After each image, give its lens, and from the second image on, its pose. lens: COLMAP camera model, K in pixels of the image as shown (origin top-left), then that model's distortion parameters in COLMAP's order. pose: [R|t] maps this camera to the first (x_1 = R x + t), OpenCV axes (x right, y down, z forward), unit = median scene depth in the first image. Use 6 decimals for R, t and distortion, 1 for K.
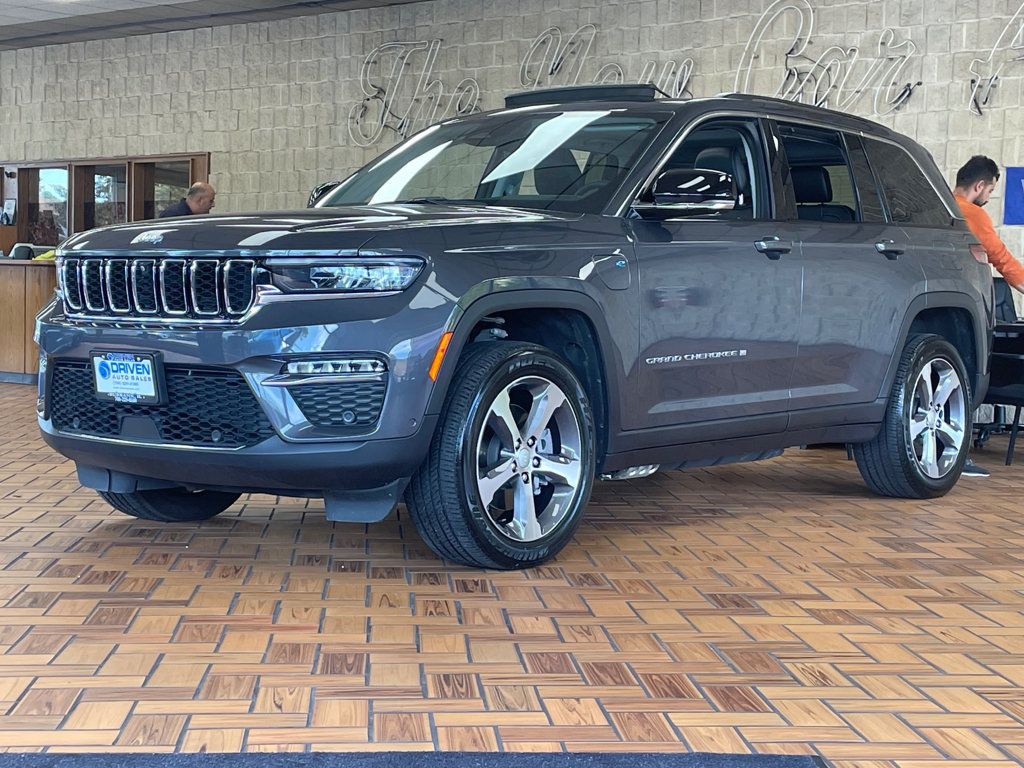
lens RADIAL K [[1786.3, 0, 512.0], [0, 1786.3, 384.0], [0, 0, 1]] dist [0.122501, -0.103067]
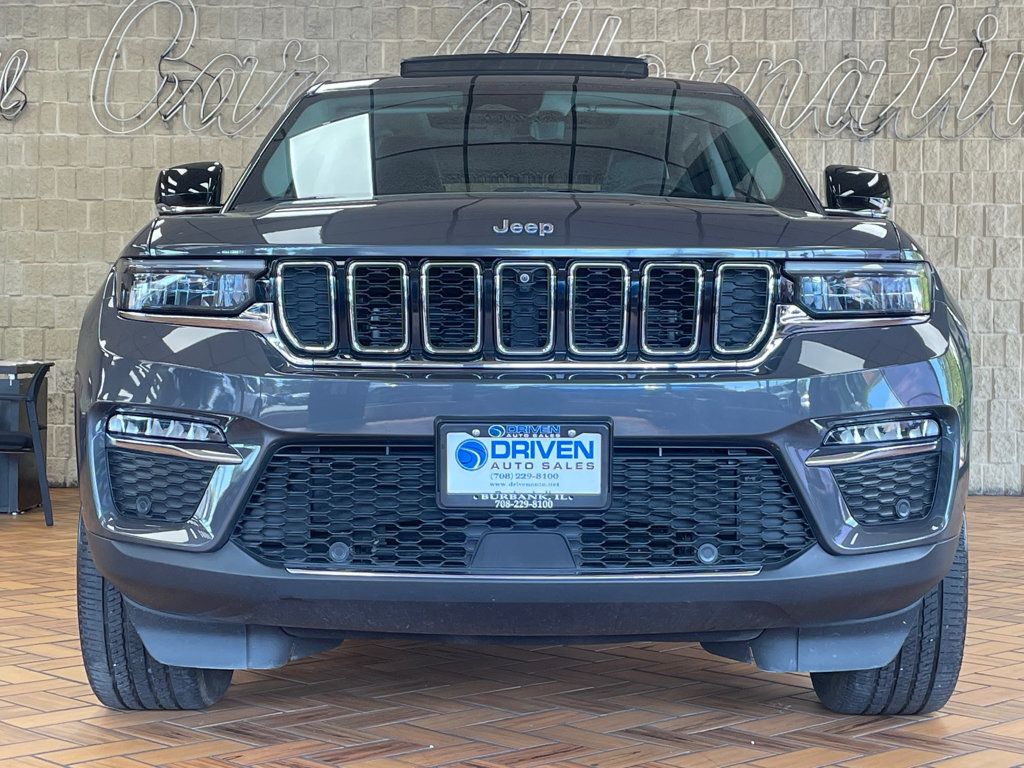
lens RADIAL K [[1786.3, 0, 512.0], [0, 1786.3, 384.0], [0, 0, 1]] dist [0.122501, -0.103067]
pose [[0.773263, -0.020190, 0.633764, -0.583792], [0.039640, 0.999077, -0.016538, -0.020619], [-0.632845, 0.037910, 0.773350, 0.555657]]
